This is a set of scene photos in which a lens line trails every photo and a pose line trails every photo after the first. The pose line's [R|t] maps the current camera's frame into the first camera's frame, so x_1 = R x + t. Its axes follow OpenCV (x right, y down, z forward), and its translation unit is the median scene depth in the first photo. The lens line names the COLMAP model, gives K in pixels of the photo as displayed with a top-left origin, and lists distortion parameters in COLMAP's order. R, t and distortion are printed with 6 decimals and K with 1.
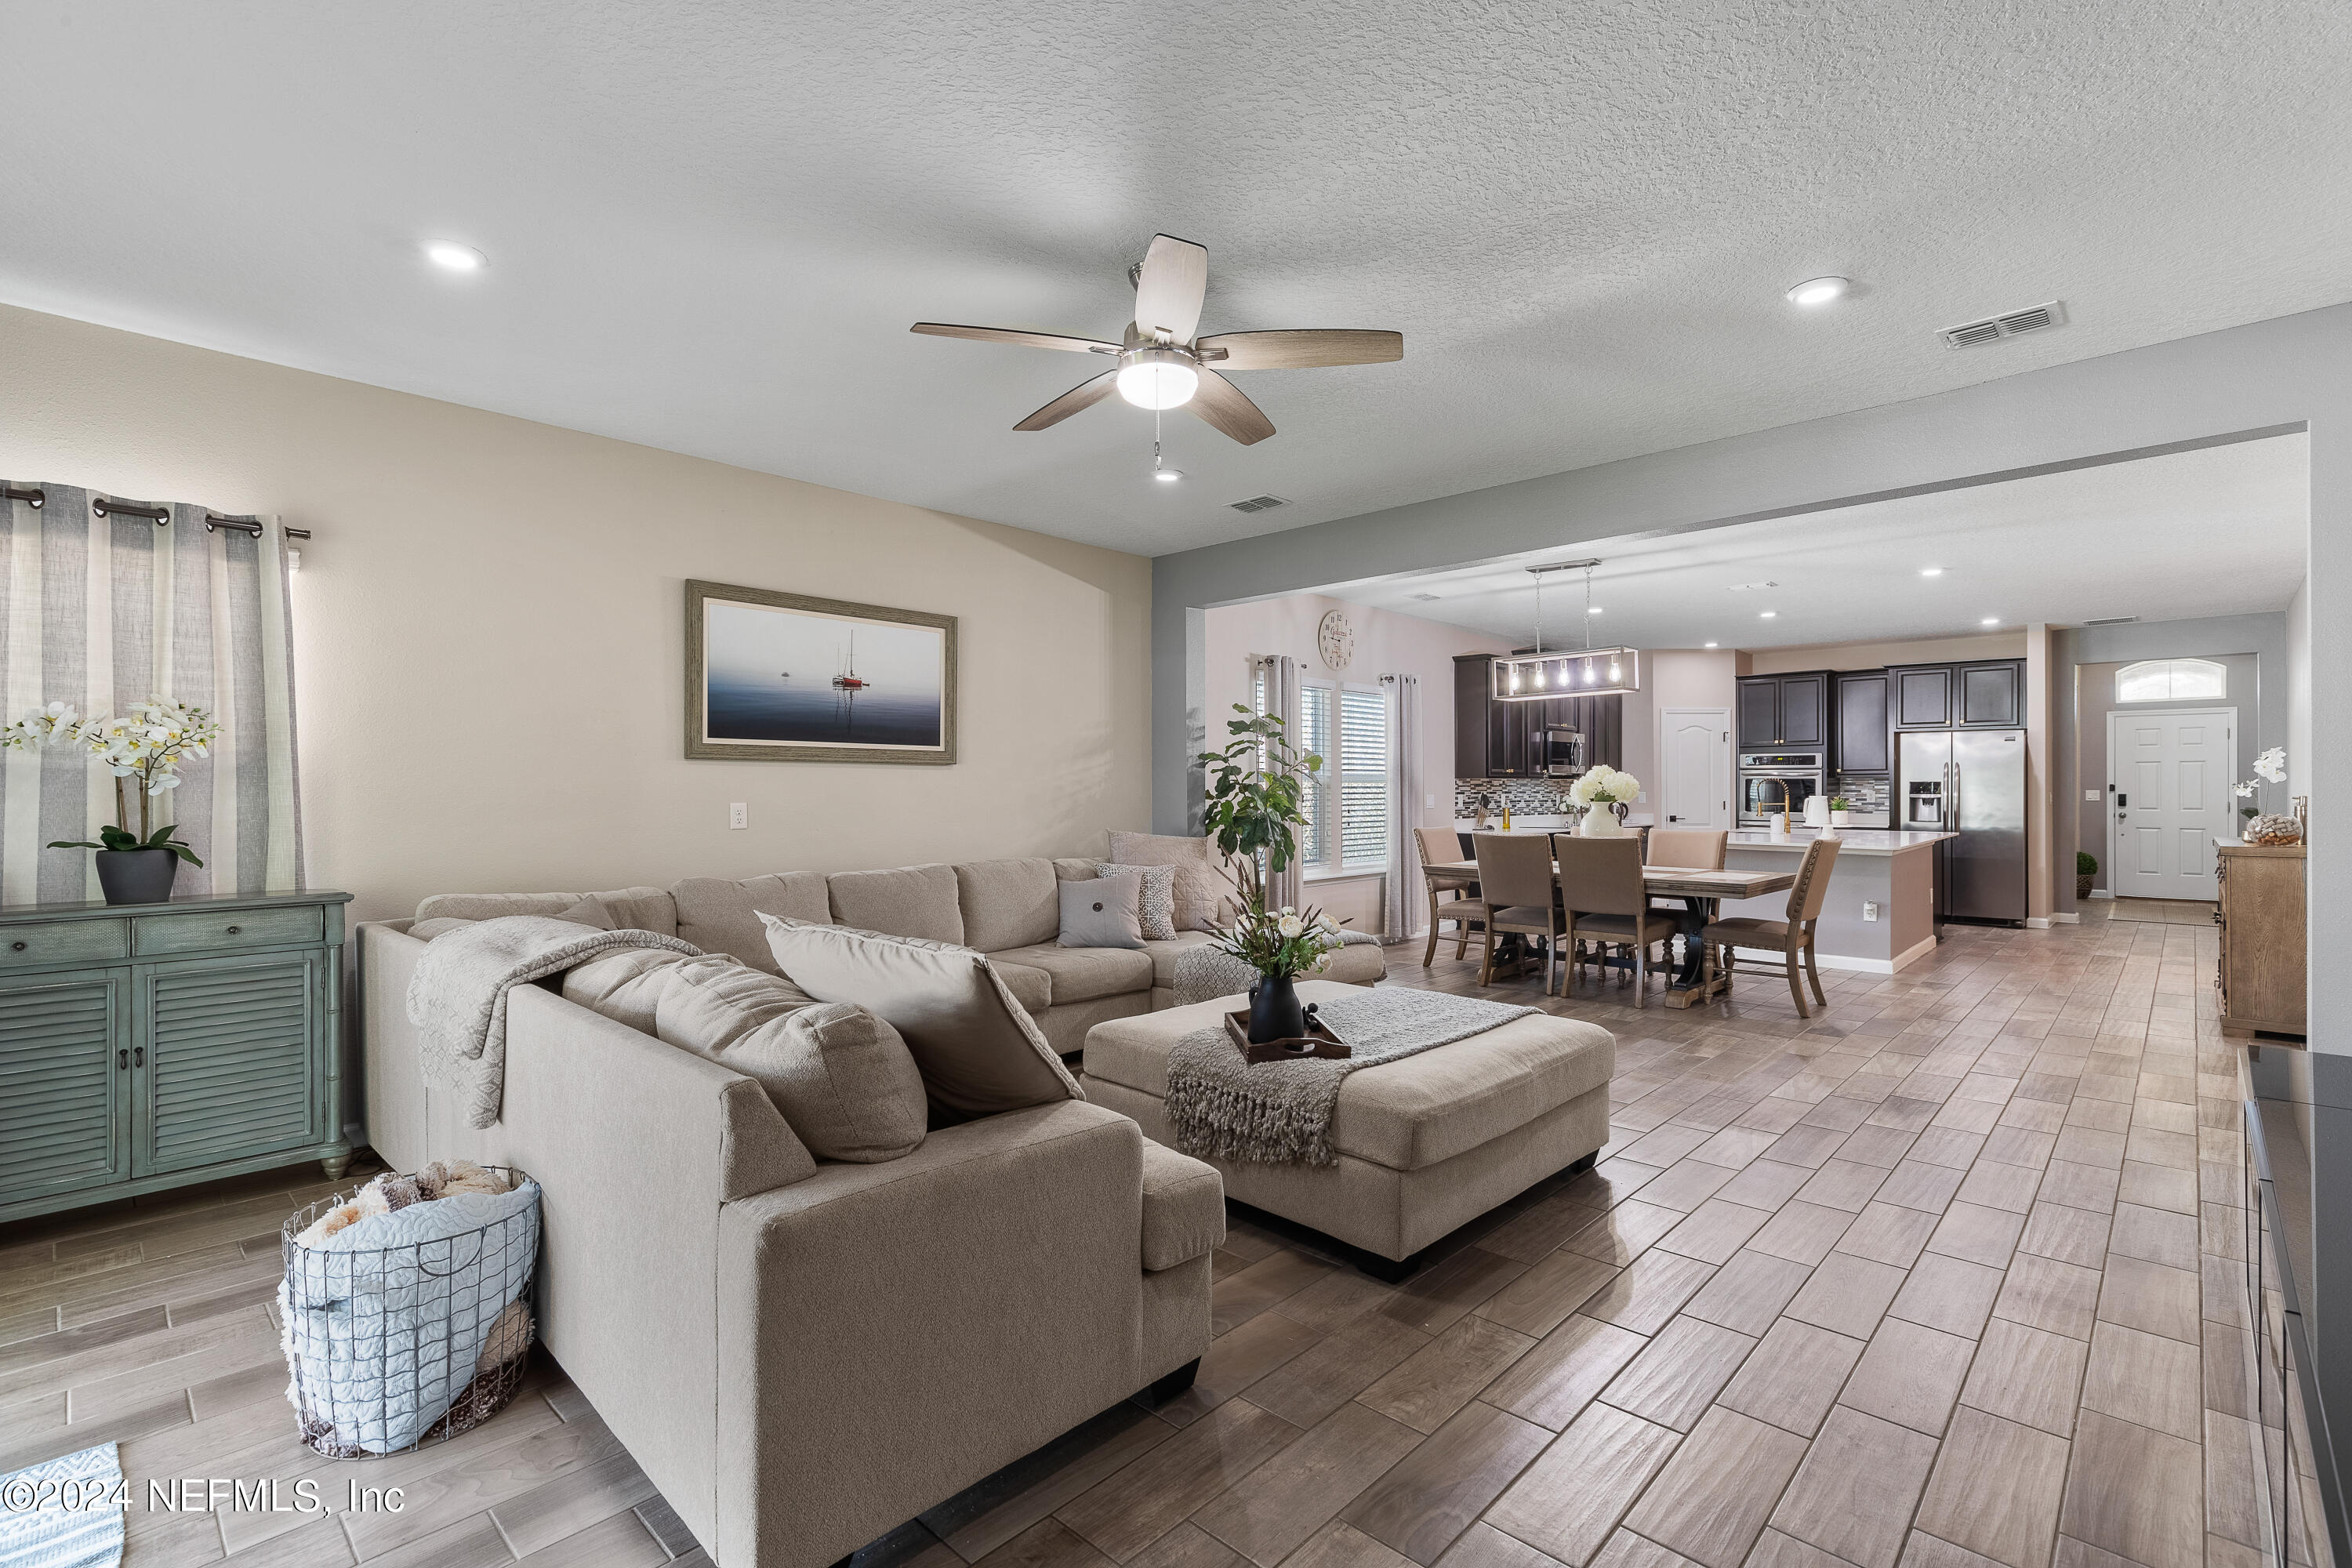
lens RADIAL K [[1054.2, 0, 1180.7], [0, 1054.2, 783.9], [0, 0, 1]] dist [0.005036, -0.001021]
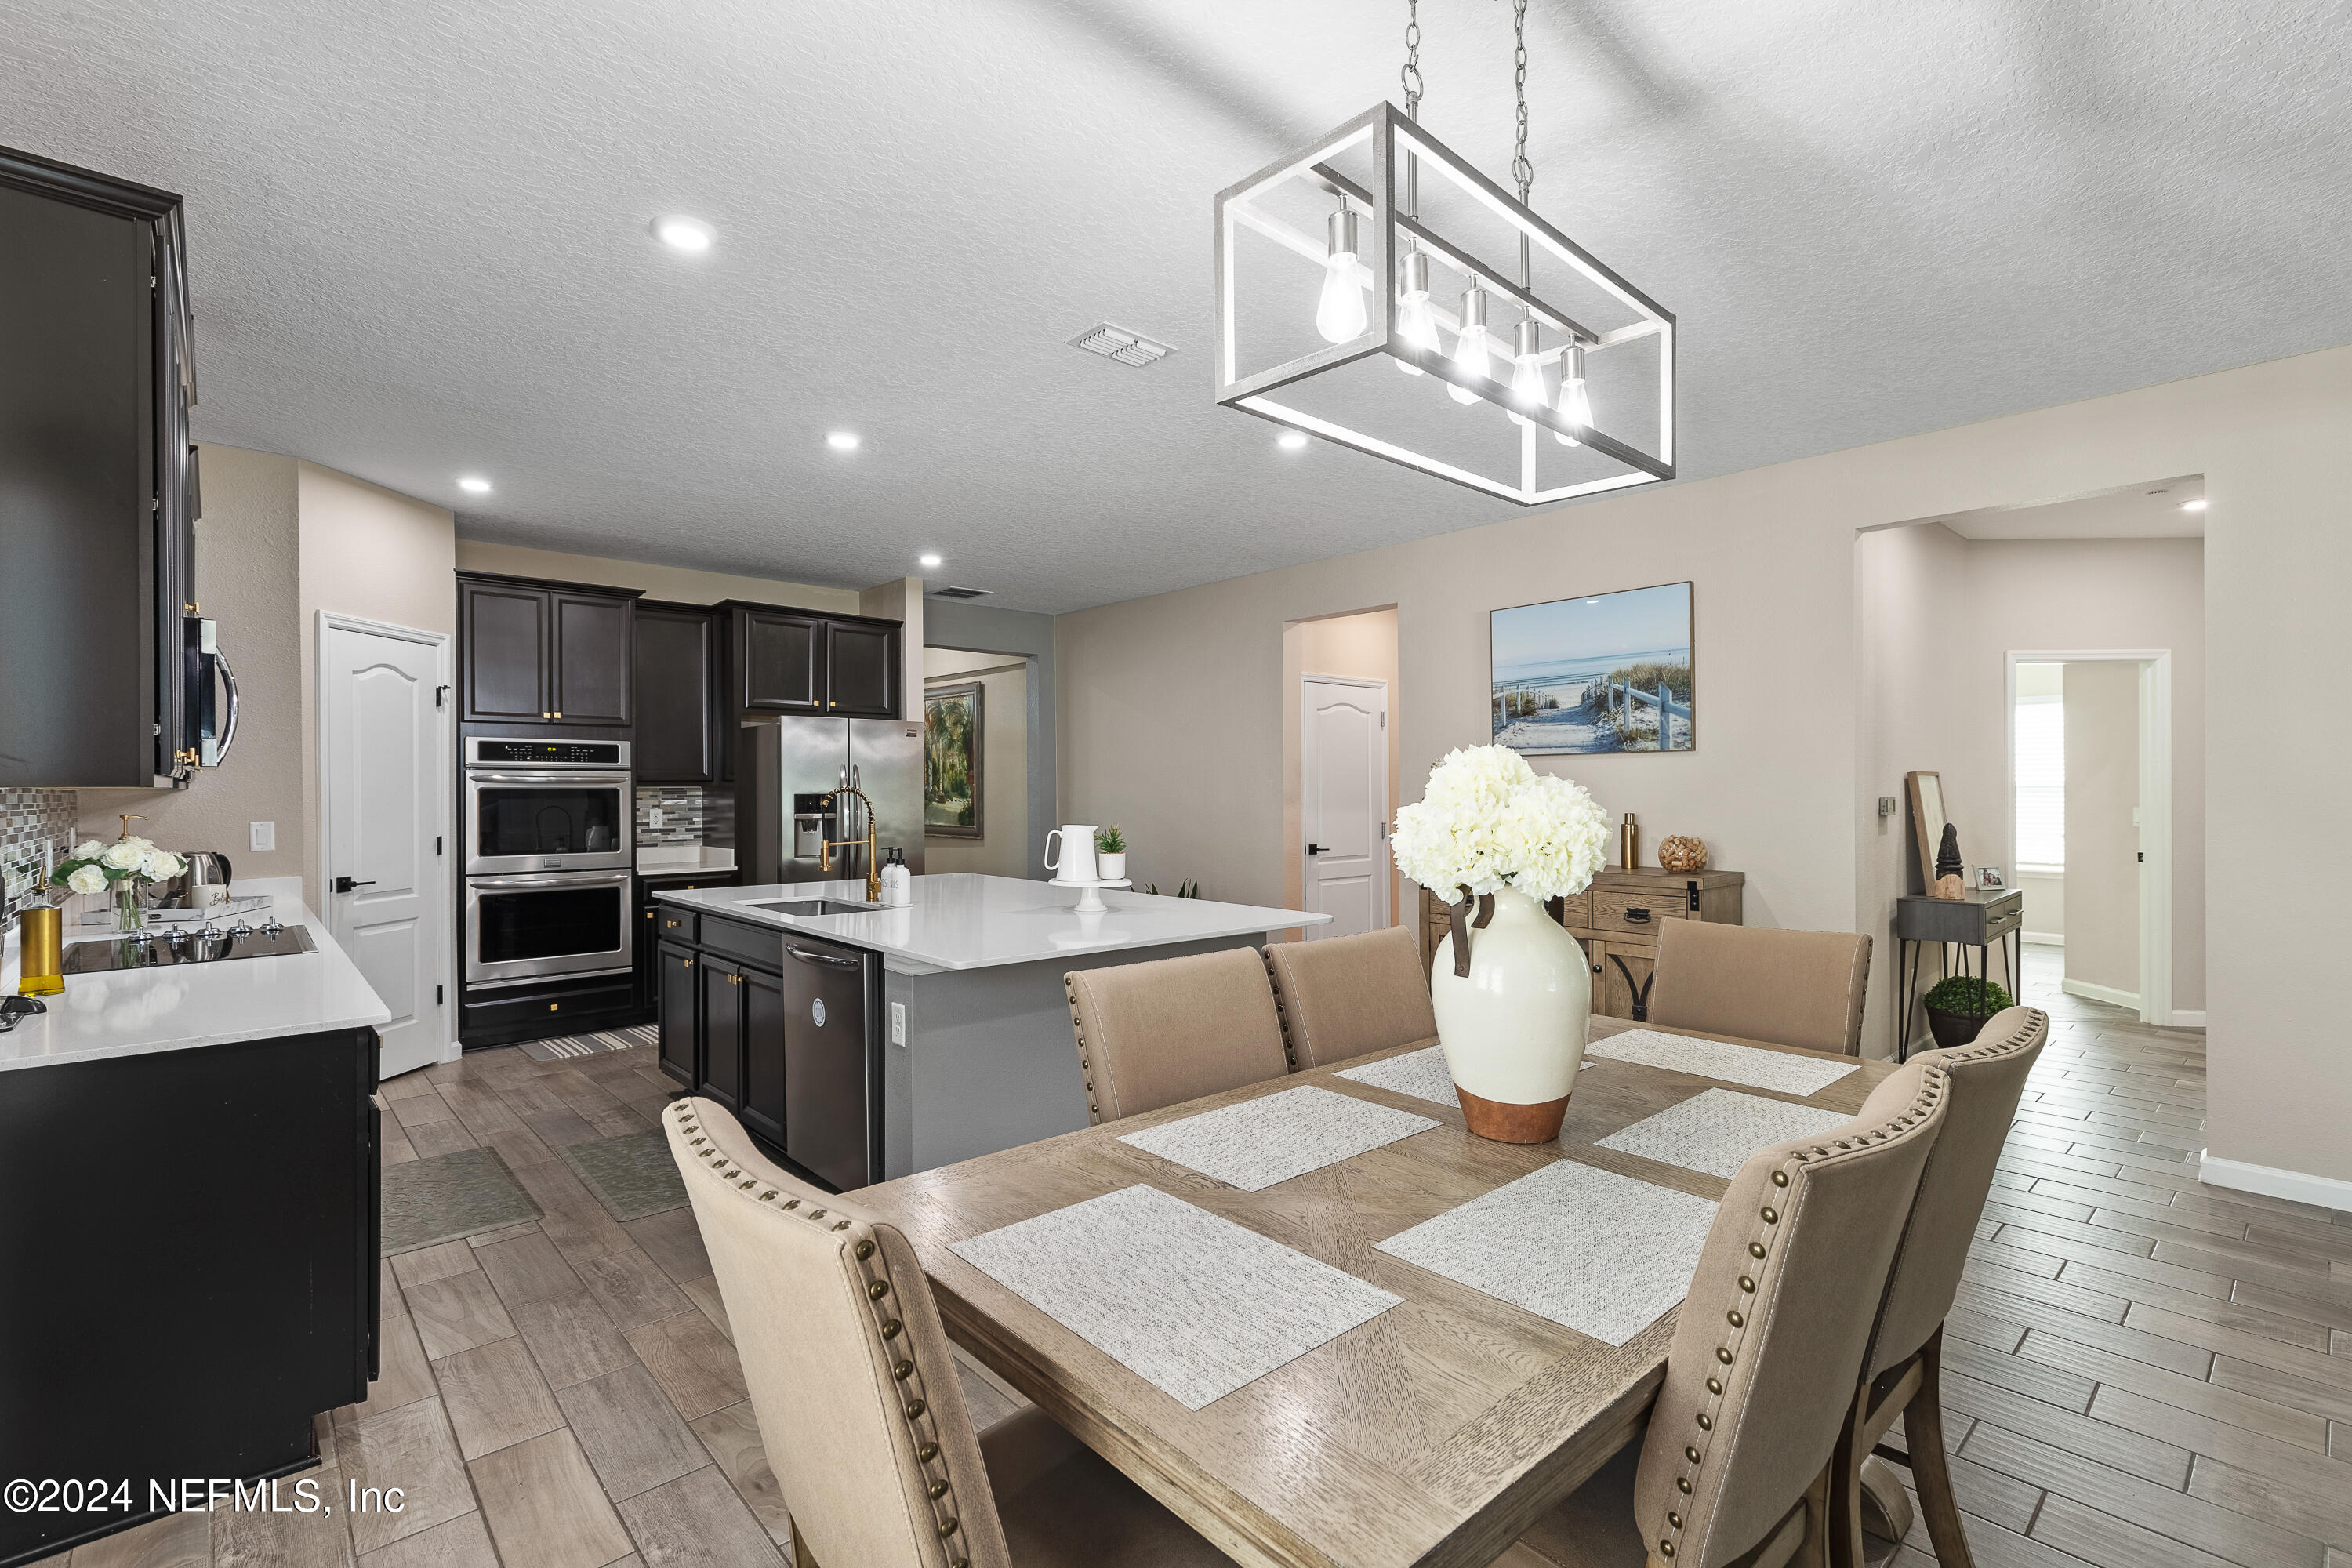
lens RADIAL K [[1061.7, 0, 1187.3], [0, 1061.7, 788.3], [0, 0, 1]] dist [0.006593, -0.000968]
pose [[0.068752, 0.002167, 0.997631, 0.190076], [0.000478, 0.999997, -0.002205, -0.008858], [-0.997634, 0.000628, 0.068751, 1.634524]]
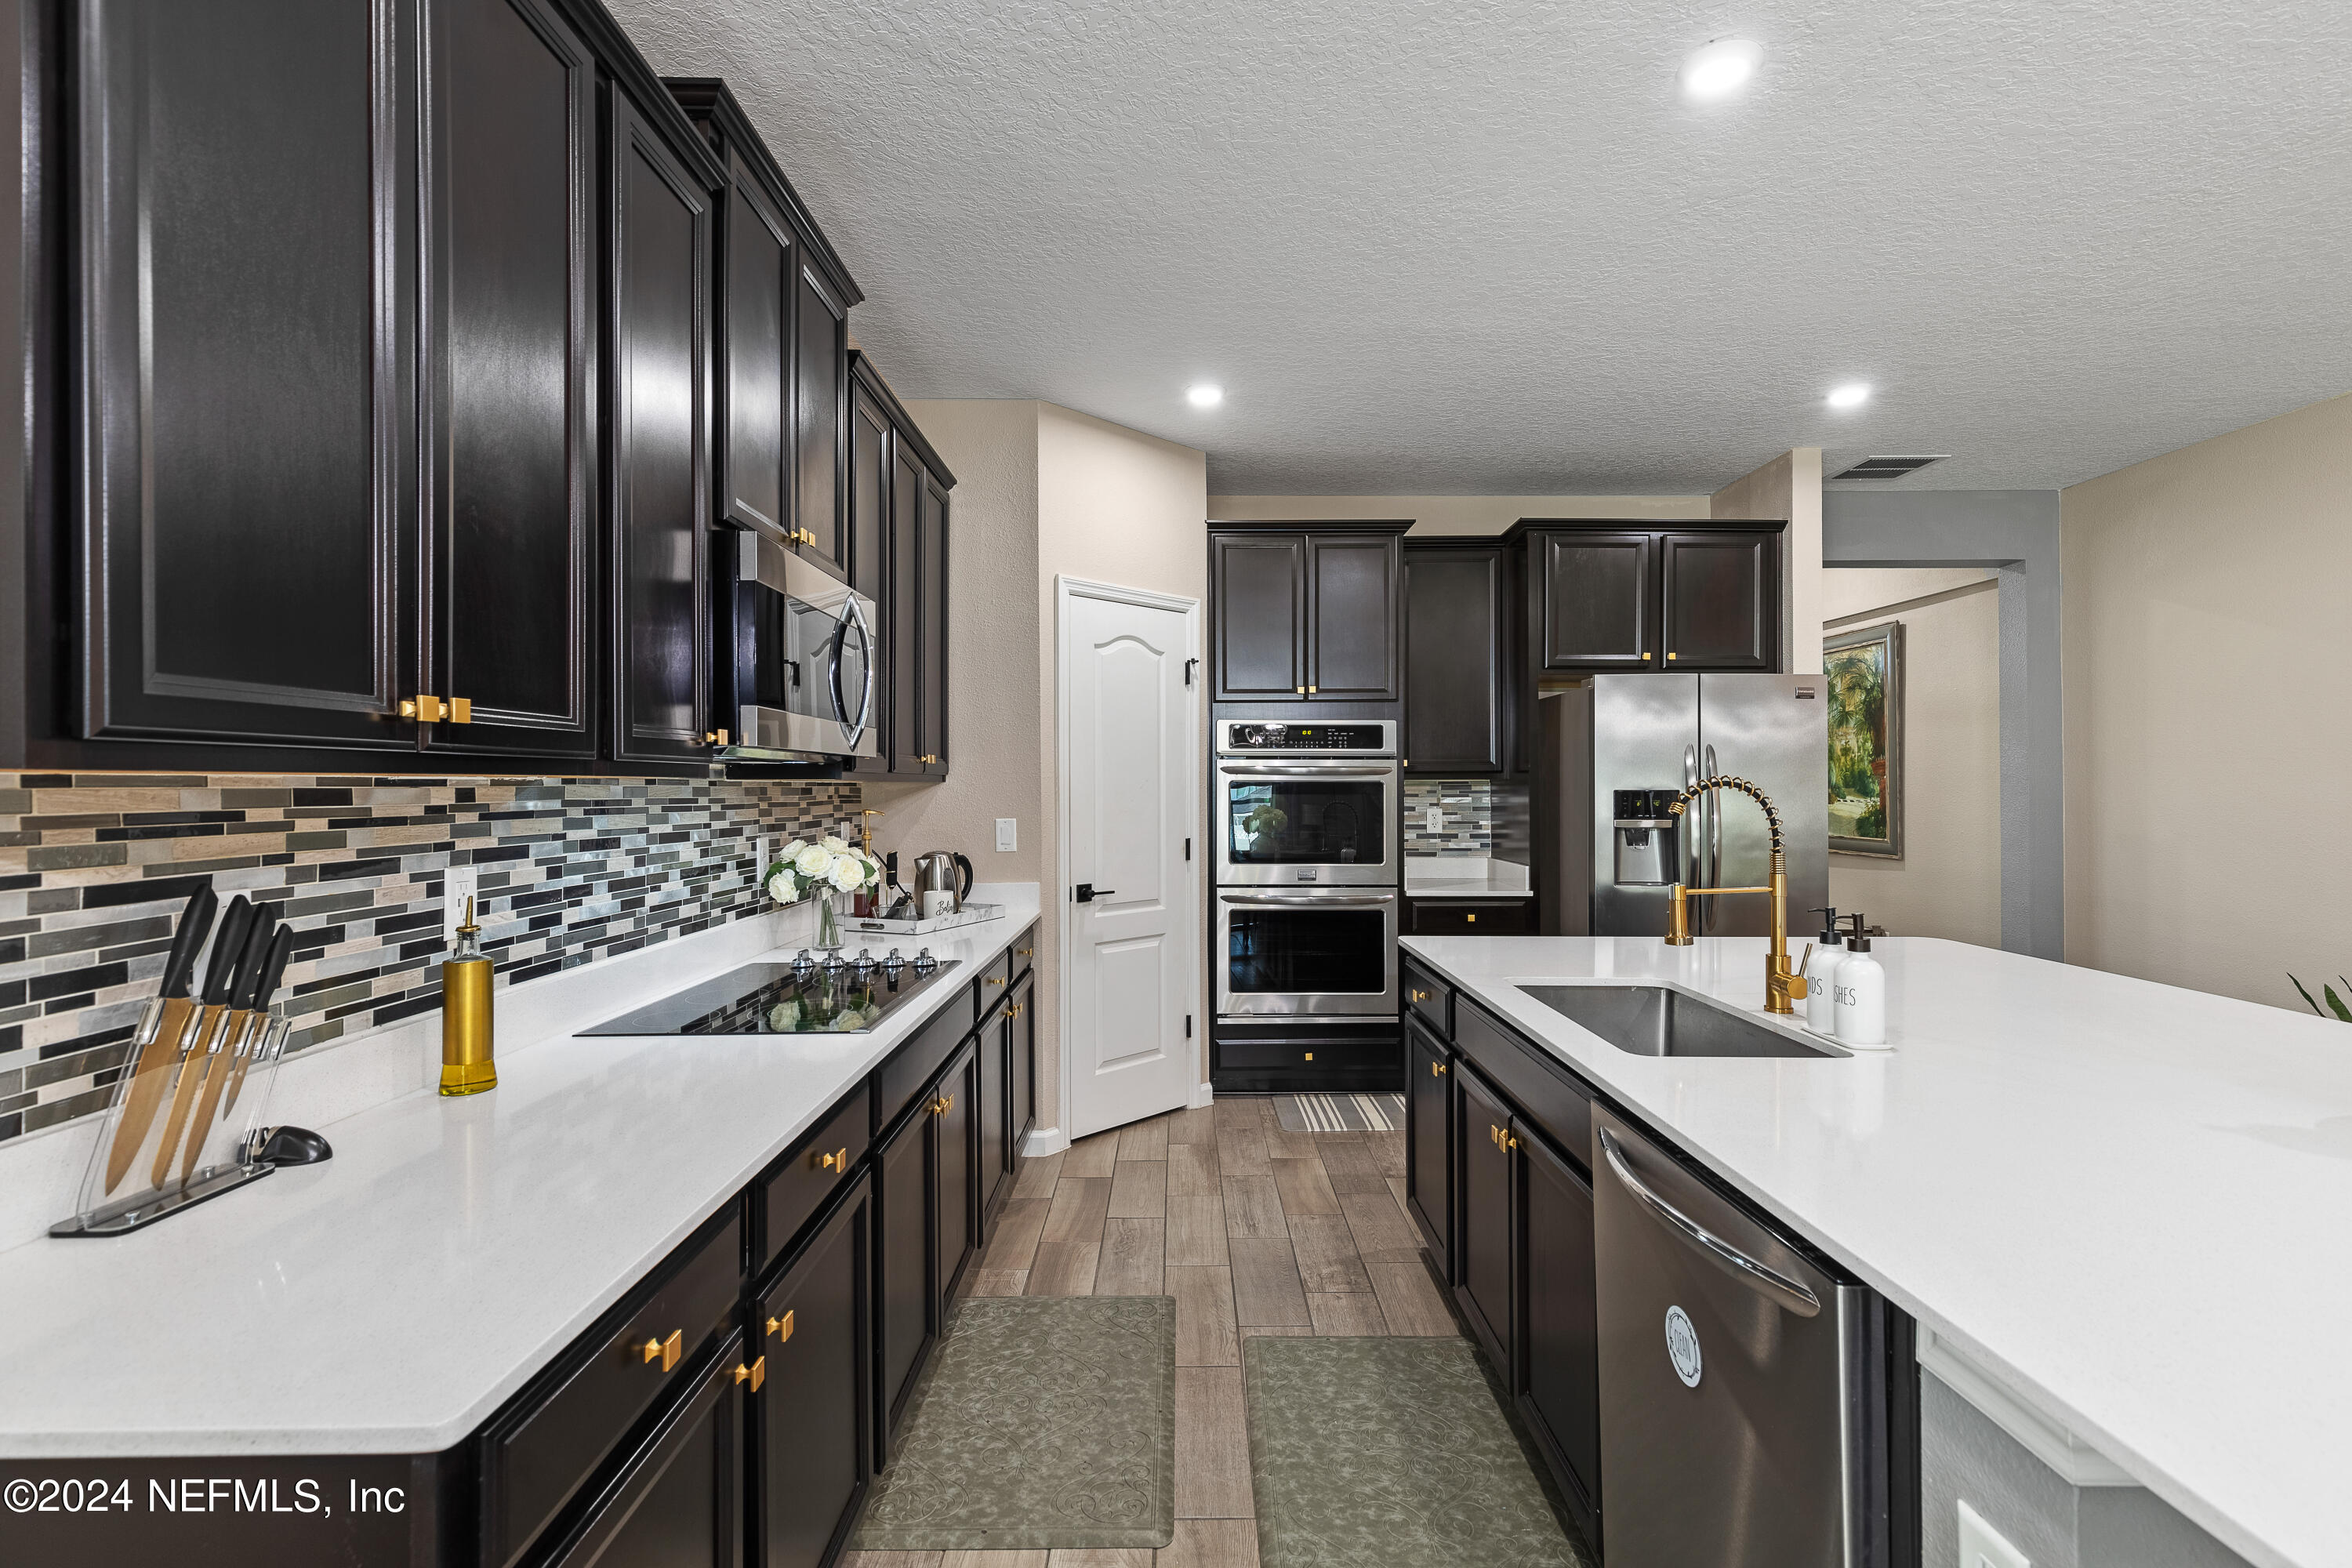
lens RADIAL K [[1054.2, 0, 1180.7], [0, 1054.2, 783.9], [0, 0, 1]] dist [0.005036, -0.001021]
pose [[0.724531, 0.002314, 0.689238, 0.625980], [-0.001712, 0.999997, -0.001557, -0.008061], [-0.689240, -0.000052, 0.724533, 1.833466]]
